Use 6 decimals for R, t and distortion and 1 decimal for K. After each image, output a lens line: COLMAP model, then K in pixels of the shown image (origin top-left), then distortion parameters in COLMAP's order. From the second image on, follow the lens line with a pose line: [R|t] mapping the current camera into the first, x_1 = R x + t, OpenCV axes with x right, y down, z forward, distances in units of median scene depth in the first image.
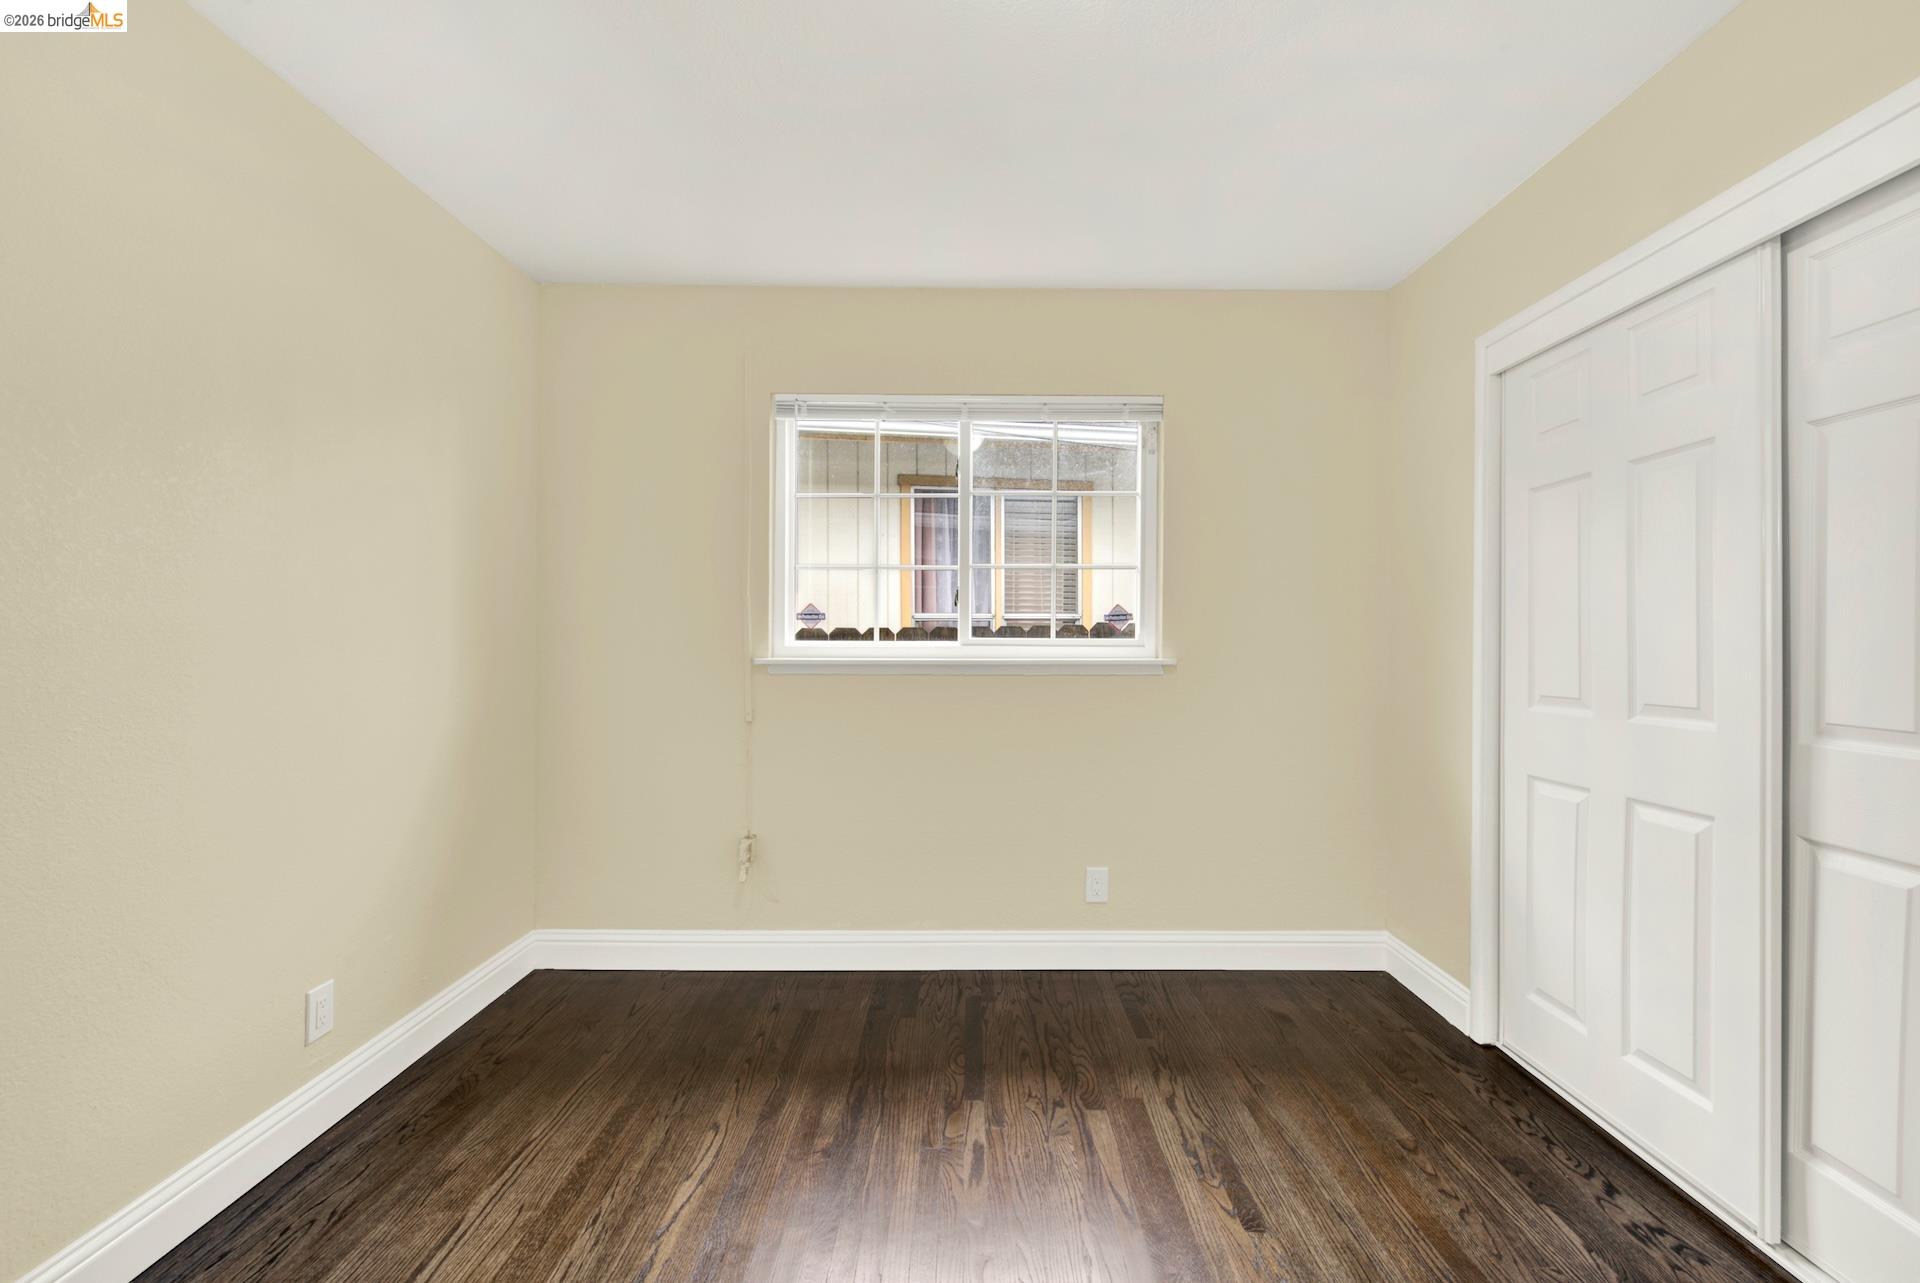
lens RADIAL K [[790.3, 0, 969.5], [0, 790.3, 642.8], [0, 0, 1]] dist [0.007418, -0.003951]
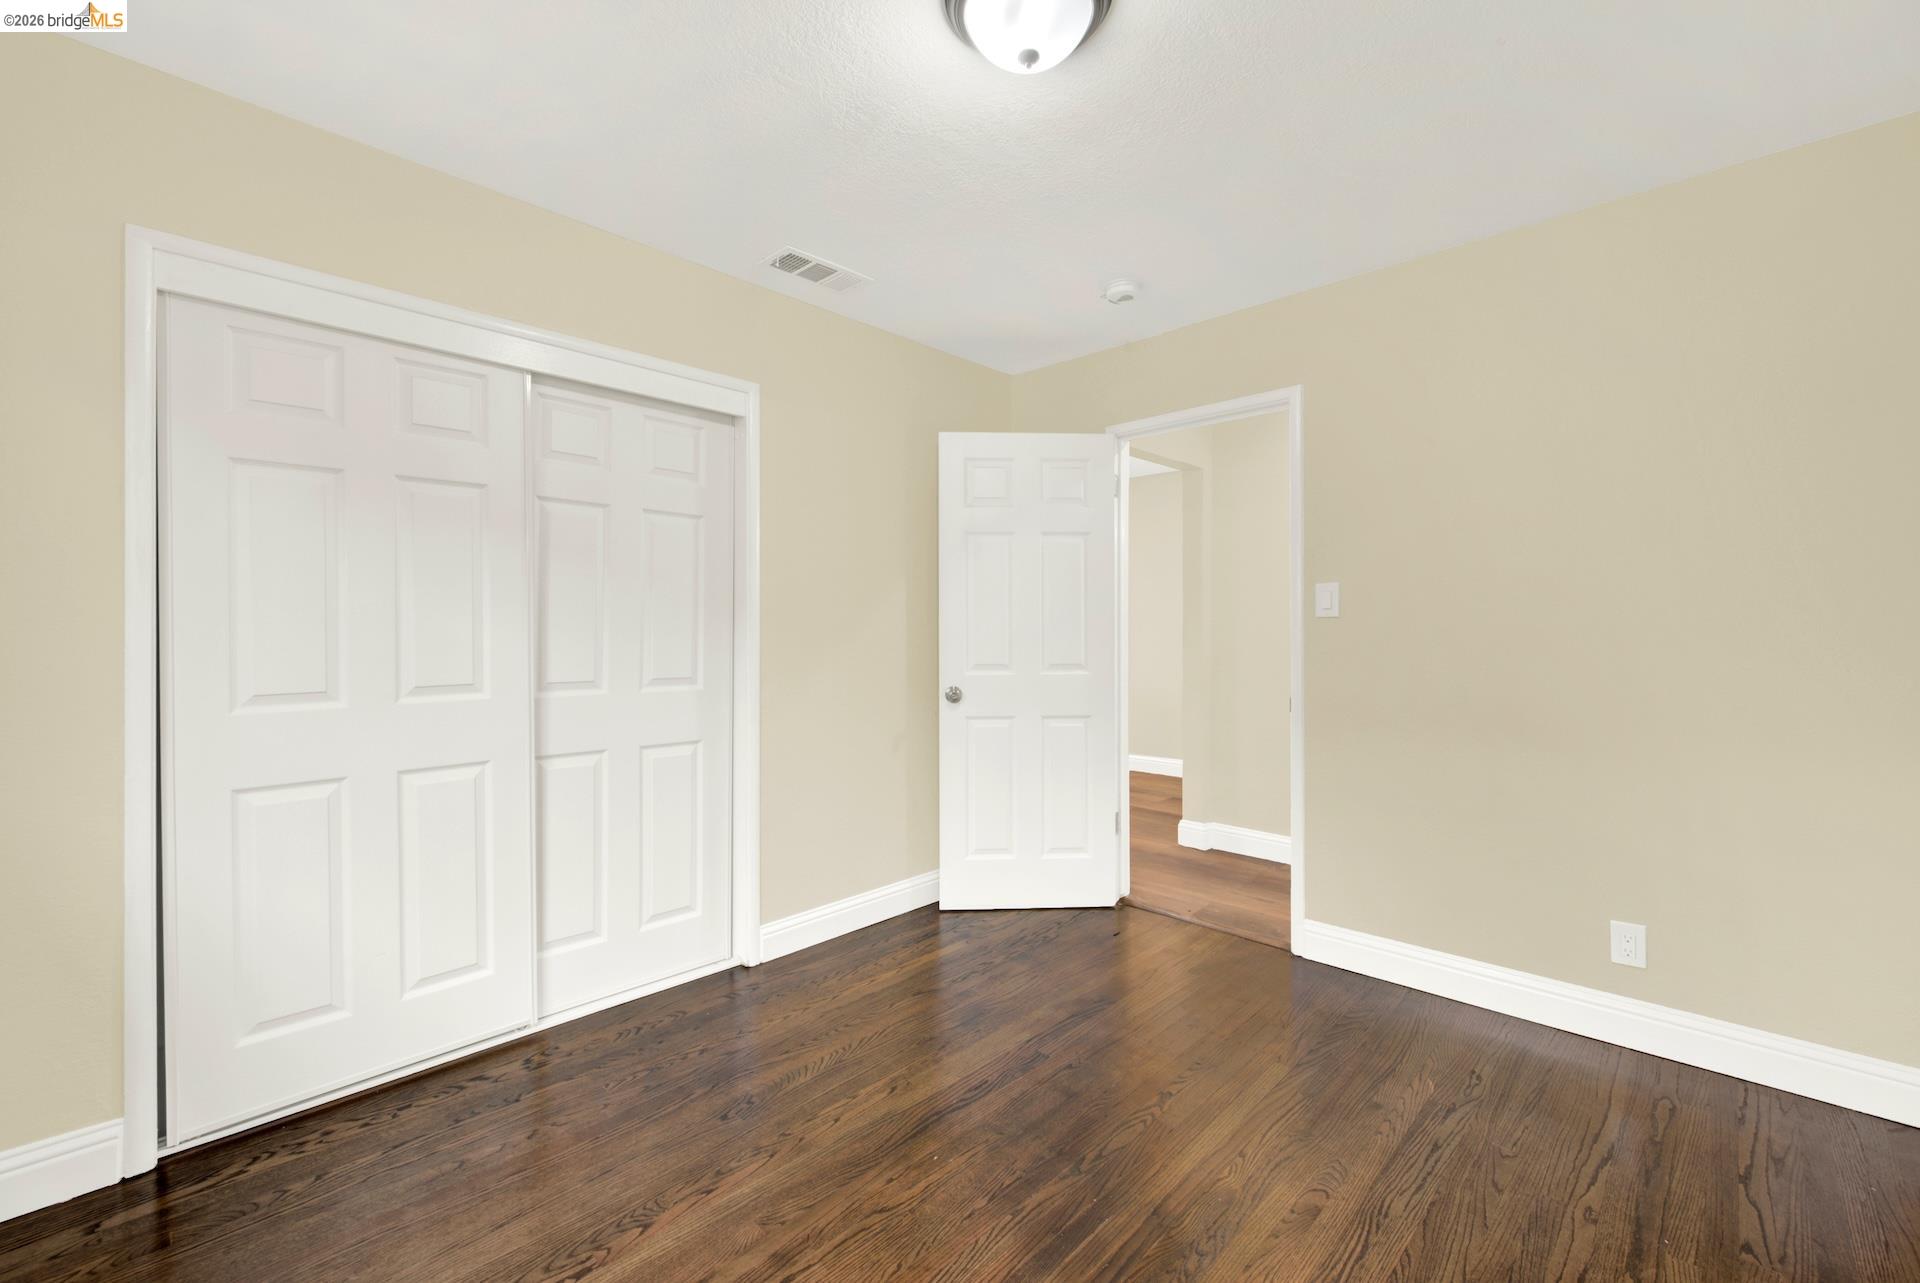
lens RADIAL K [[790.3, 0, 967.8], [0, 790.3, 626.3], [0, 0, 1]] dist [0.007418, -0.003951]
pose [[-0.720182, 0.003277, 0.693778, -0.467120], [0.003542, 0.999993, -0.001047, -0.007020], [-0.693776, 0.001704, -0.720188, 1.067692]]
